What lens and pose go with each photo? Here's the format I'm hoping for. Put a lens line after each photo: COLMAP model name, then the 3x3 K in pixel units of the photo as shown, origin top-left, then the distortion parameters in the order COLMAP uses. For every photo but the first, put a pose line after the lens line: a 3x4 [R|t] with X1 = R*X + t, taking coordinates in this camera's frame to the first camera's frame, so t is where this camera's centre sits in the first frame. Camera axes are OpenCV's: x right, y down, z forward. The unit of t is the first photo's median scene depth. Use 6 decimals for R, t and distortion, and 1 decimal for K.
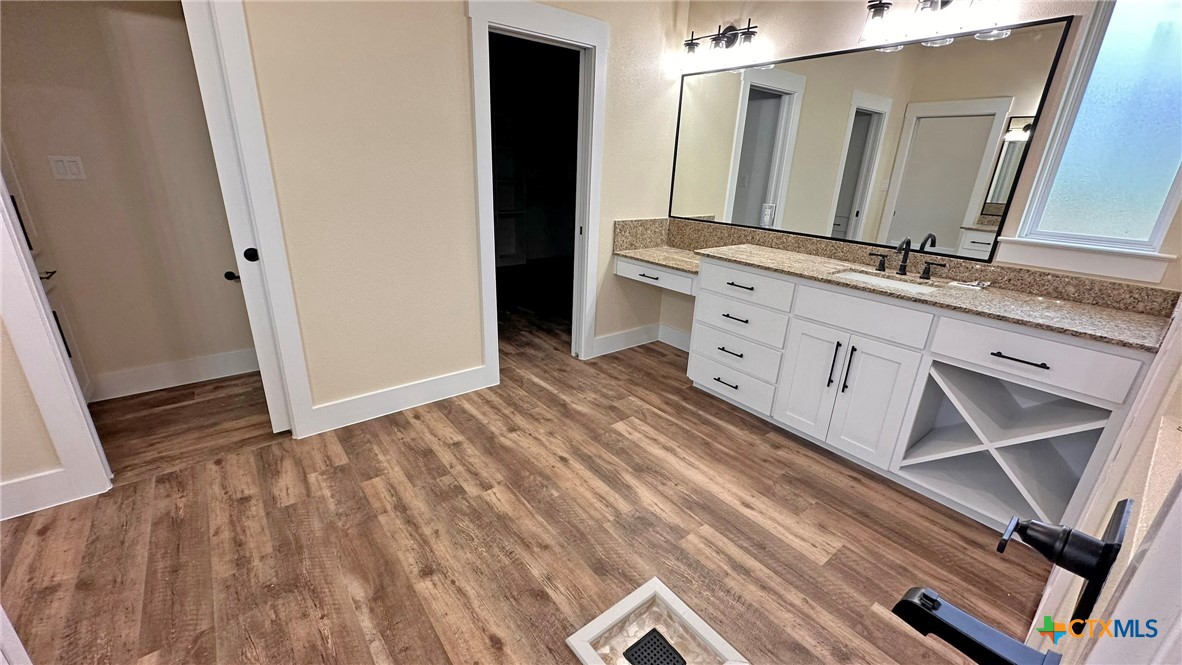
lens RADIAL K [[468.9, 0, 590.3], [0, 468.9, 332.2], [0, 0, 1]] dist [-0.001242, 0.000162]
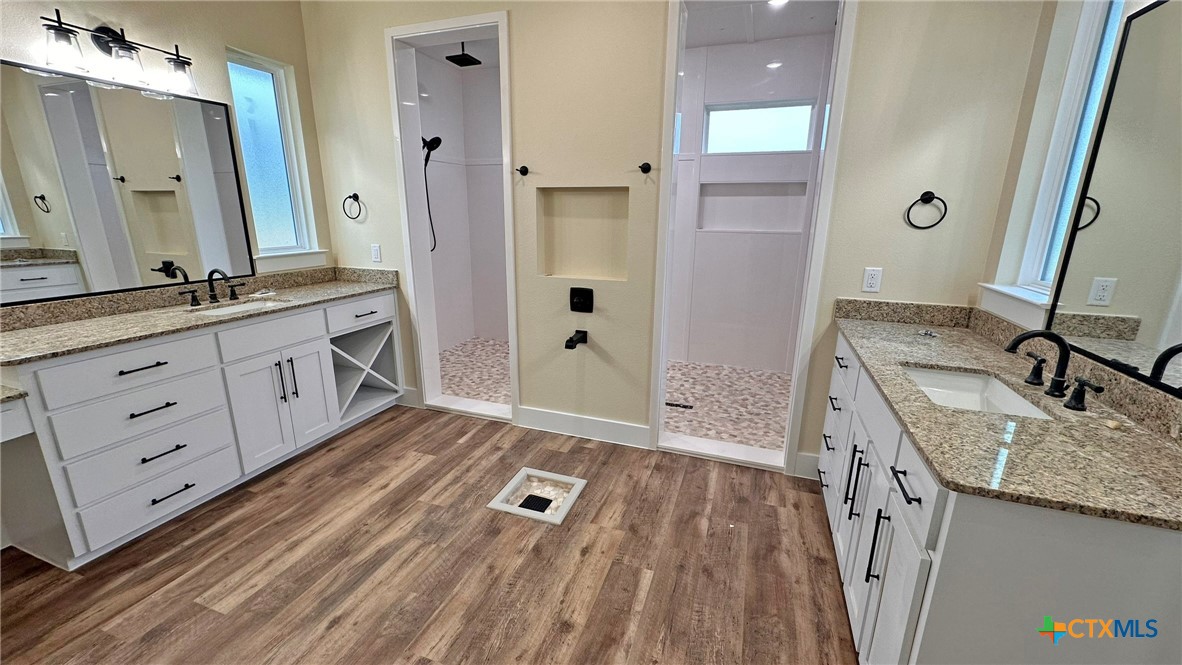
lens RADIAL K [[468.9, 0, 590.3], [0, 468.9, 332.2], [0, 0, 1]] dist [-0.001242, 0.000162]
pose [[-0.525661, -0.254559, 0.811715, -0.812334], [0.261034, 0.859881, 0.438708, -0.360284], [-0.809656, 0.442497, -0.385557, 0.842173]]
